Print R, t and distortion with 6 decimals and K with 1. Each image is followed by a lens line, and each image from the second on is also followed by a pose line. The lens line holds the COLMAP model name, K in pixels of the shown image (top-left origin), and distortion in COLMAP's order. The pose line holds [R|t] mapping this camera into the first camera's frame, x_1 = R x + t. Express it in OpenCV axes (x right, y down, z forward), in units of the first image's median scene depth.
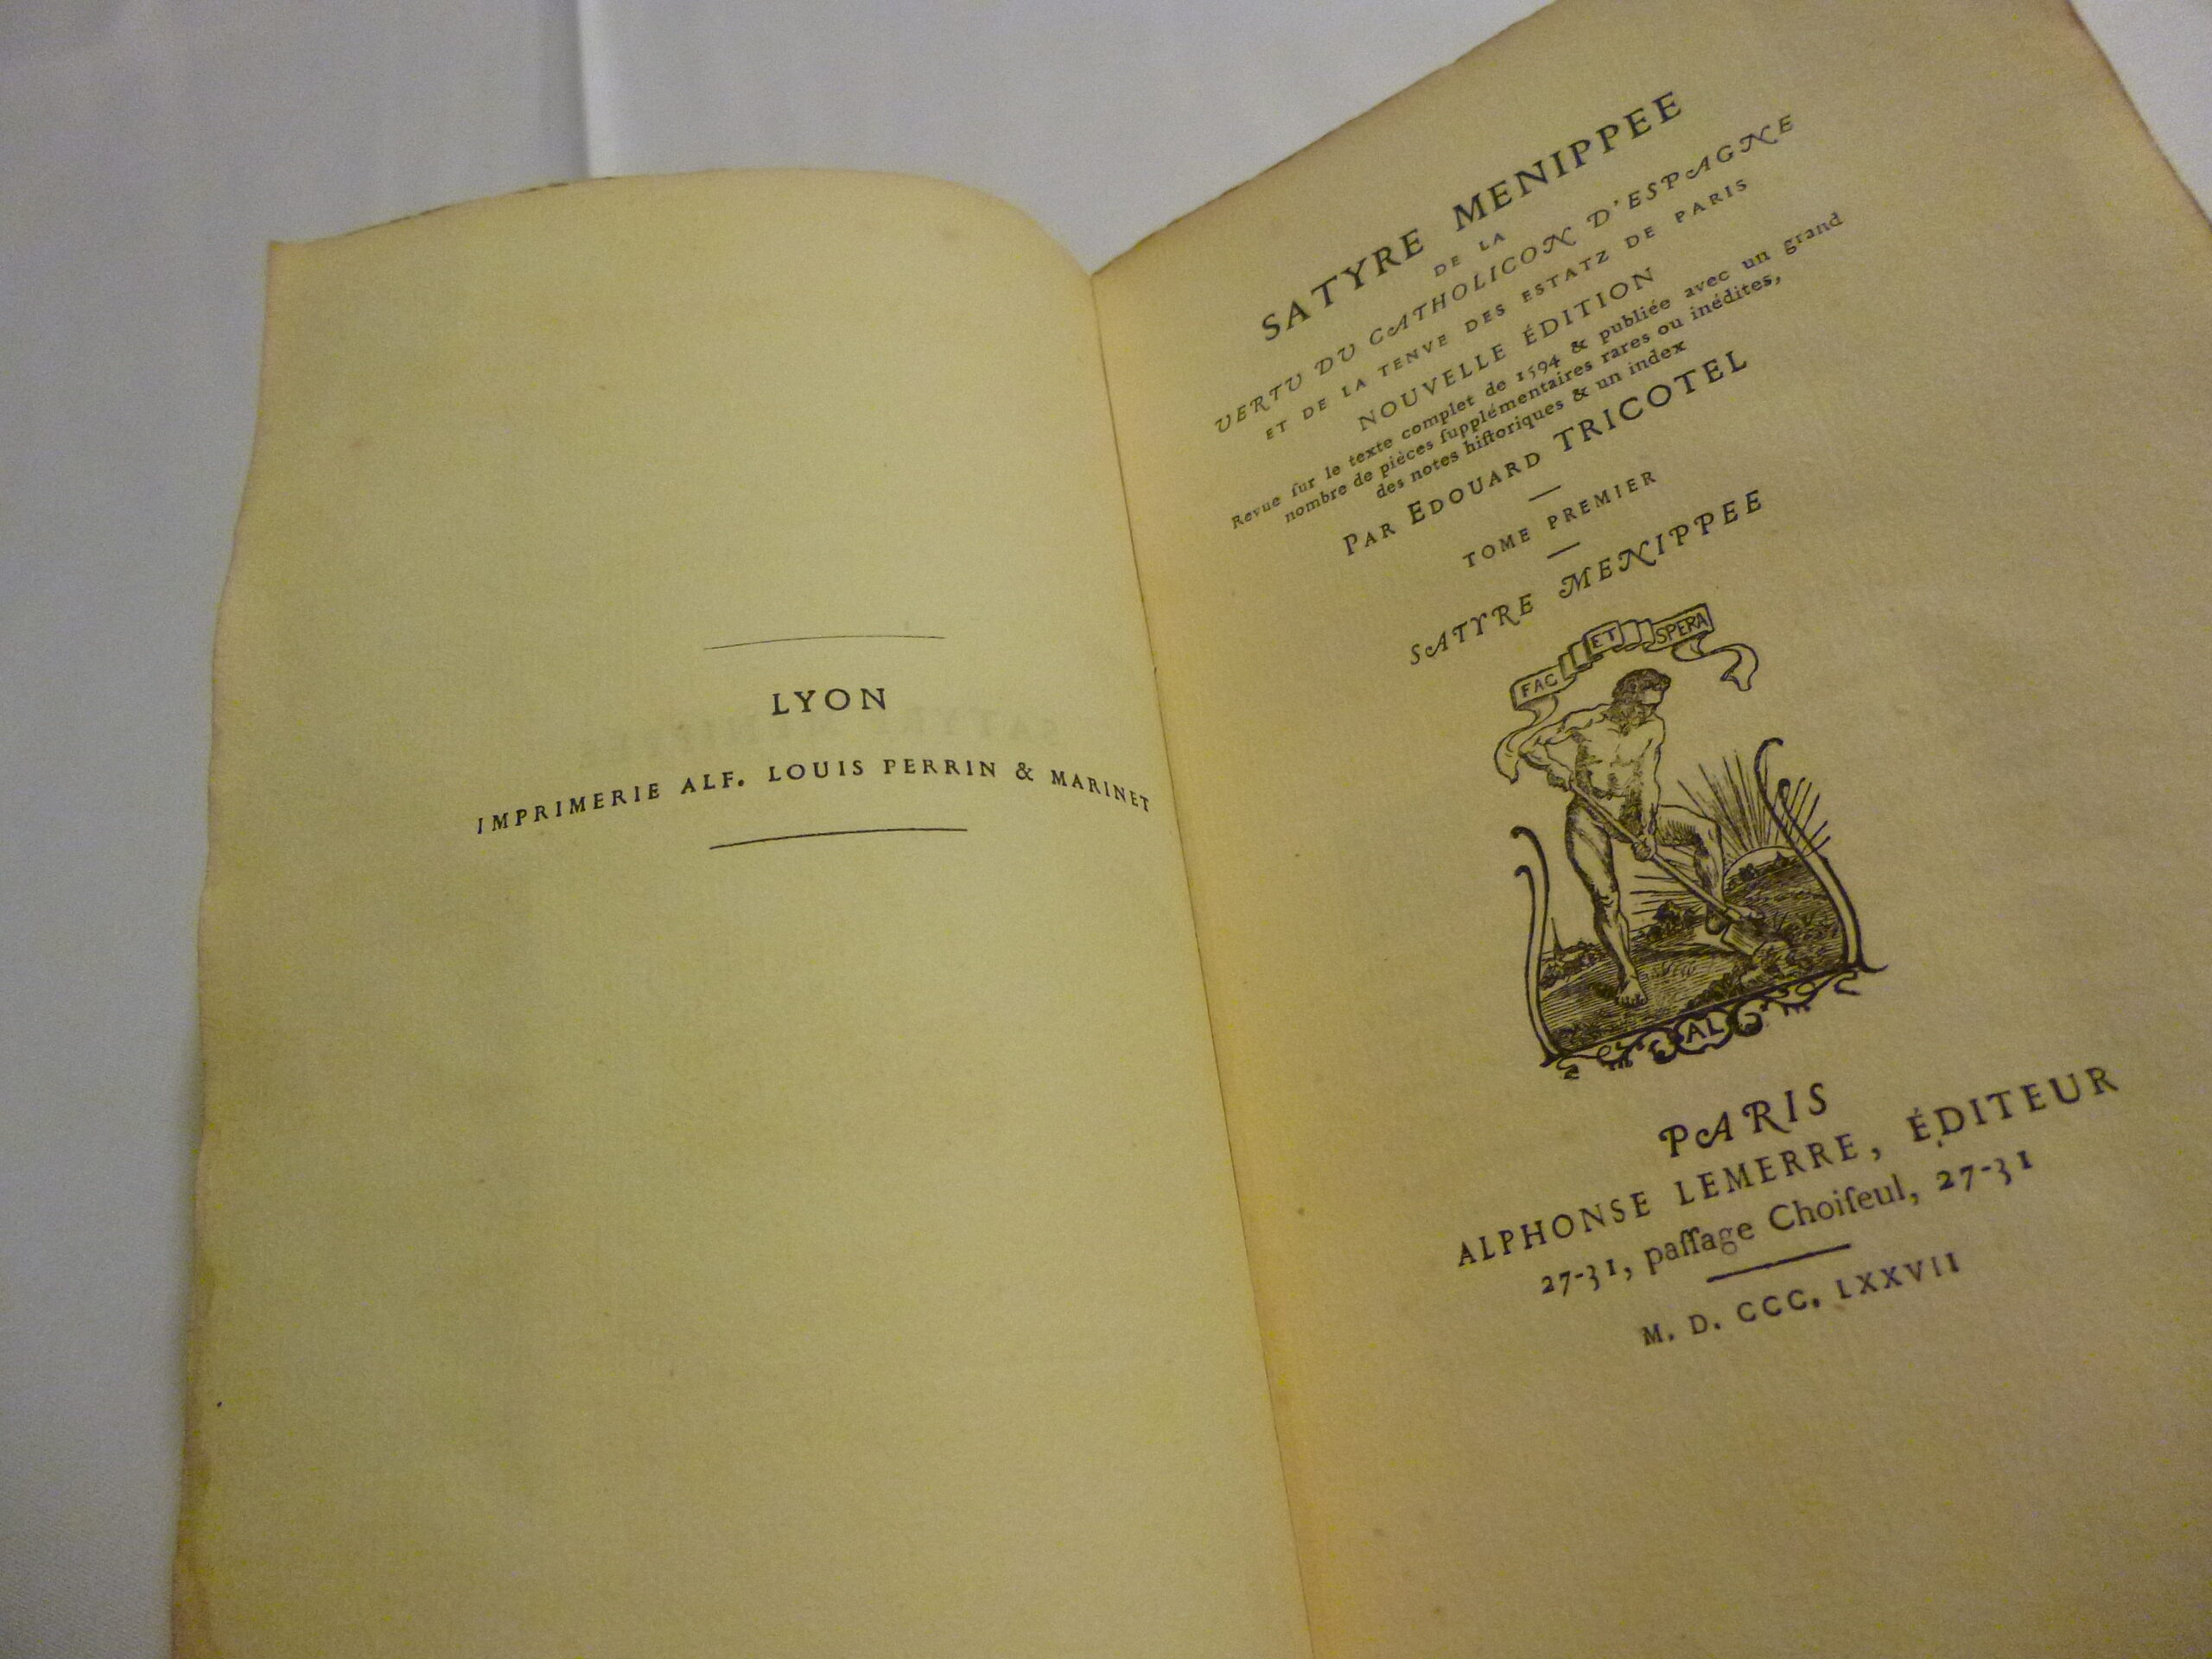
lens RADIAL K [[1586.8, 0, 1093.2], [0, 1586.8, 821.2], [0, 0, 1]] dist [-0.075770, 0.035900]
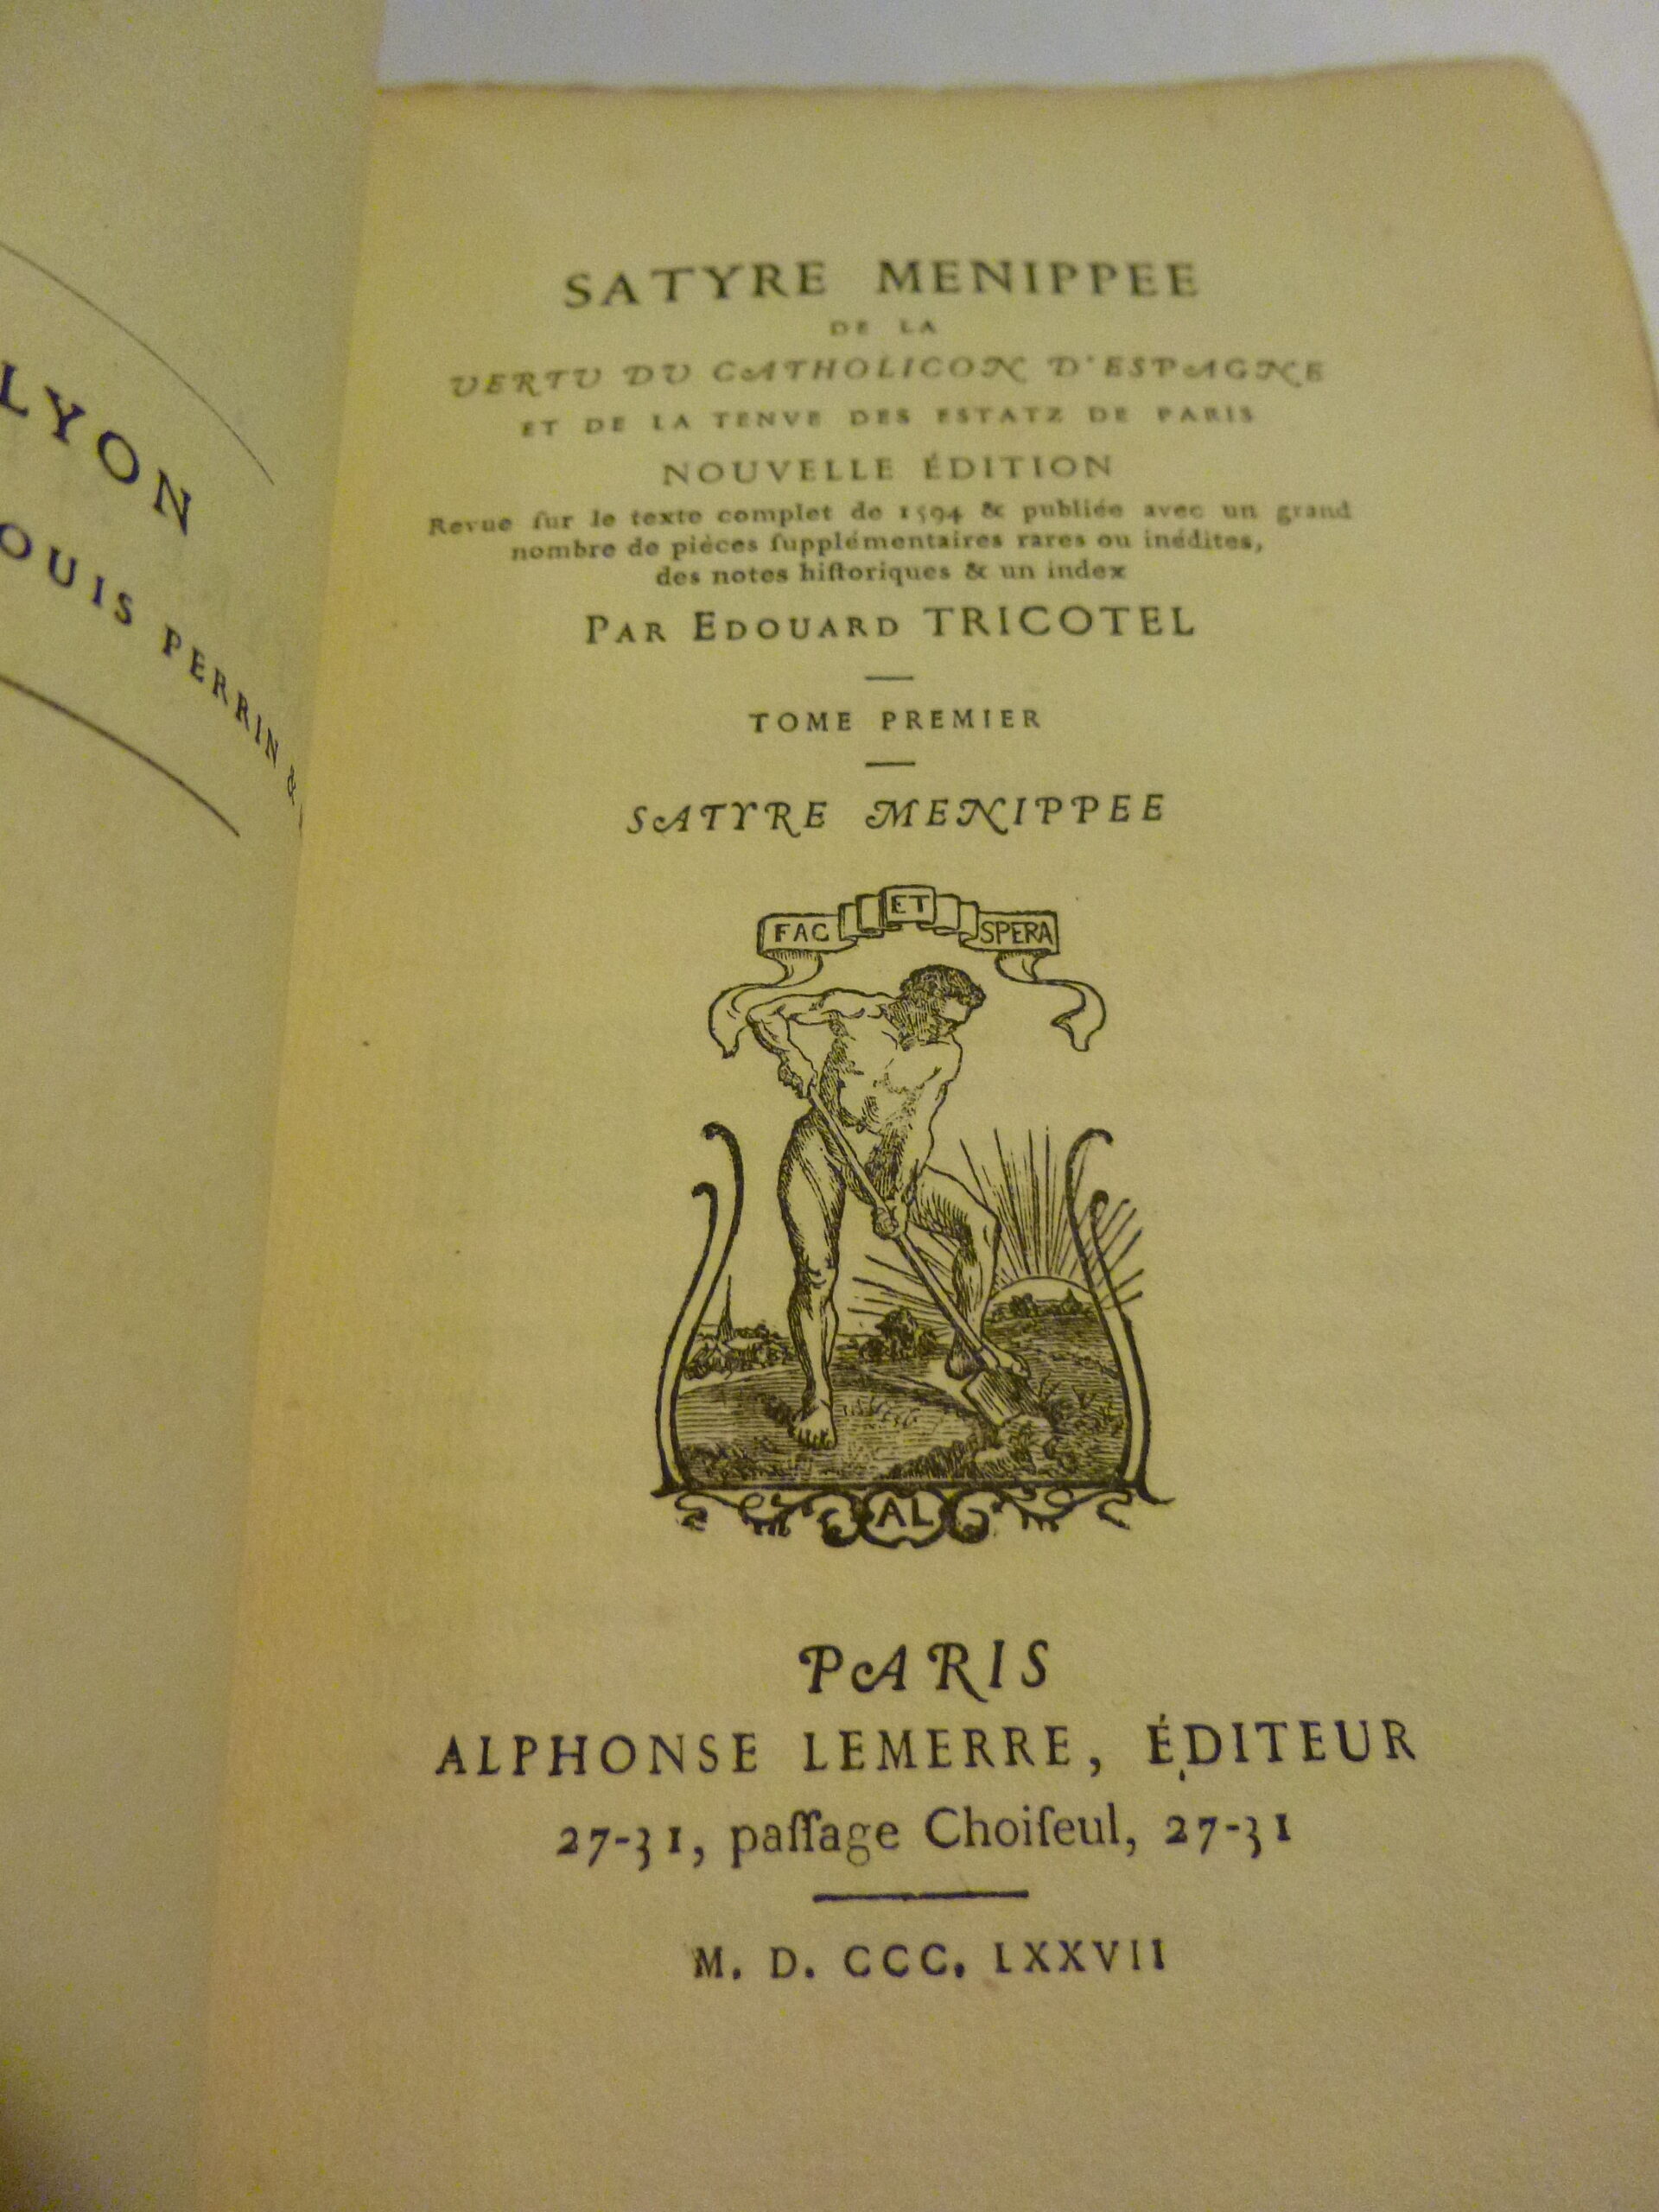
lens RADIAL K [[1586.8, 0, 838.1], [0, 1586.8, 1100.9], [0, 0, 1]] dist [-0.075770, 0.035900]
pose [[0.825483, 0.305155, 0.474824, -0.011326], [-0.339705, 0.940431, -0.013809, -0.014417], [-0.450753, -0.149901, 0.879973, 0.410632]]
